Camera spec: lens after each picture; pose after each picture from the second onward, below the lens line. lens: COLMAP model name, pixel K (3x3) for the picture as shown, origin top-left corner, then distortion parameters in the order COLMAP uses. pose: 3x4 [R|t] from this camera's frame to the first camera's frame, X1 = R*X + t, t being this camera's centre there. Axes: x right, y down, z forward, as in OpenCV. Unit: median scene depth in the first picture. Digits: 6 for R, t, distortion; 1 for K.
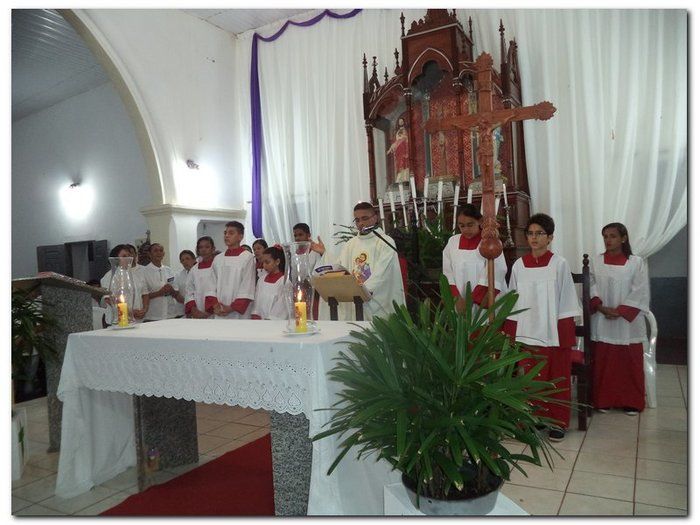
lens RADIAL K [[541.4, 0, 345.2], [0, 541.4, 264.4], [0, 0, 1]] dist [-0.050296, 0.016052]
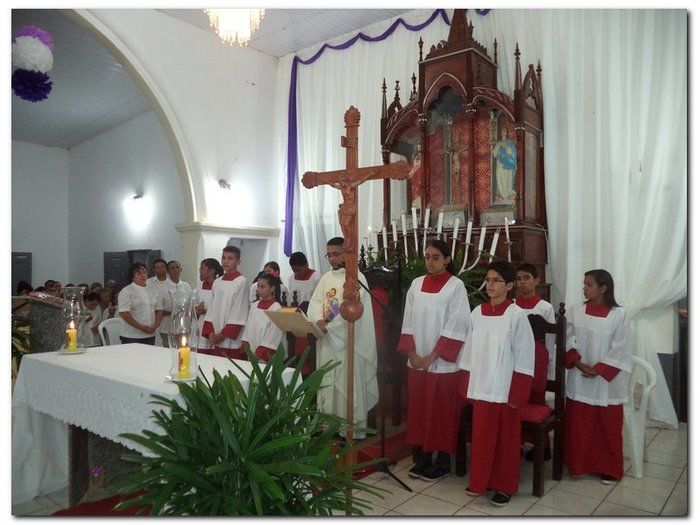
lens RADIAL K [[541.4, 0, 348.0], [0, 541.4, 262.6], [0, 0, 1]] dist [-0.050296, 0.016052]
pose [[0.984609, 0.045777, -0.168673, 0.158301], [-0.048743, 0.998720, -0.013484, -0.038196], [0.167840, 0.021498, 0.985580, 0.019802]]
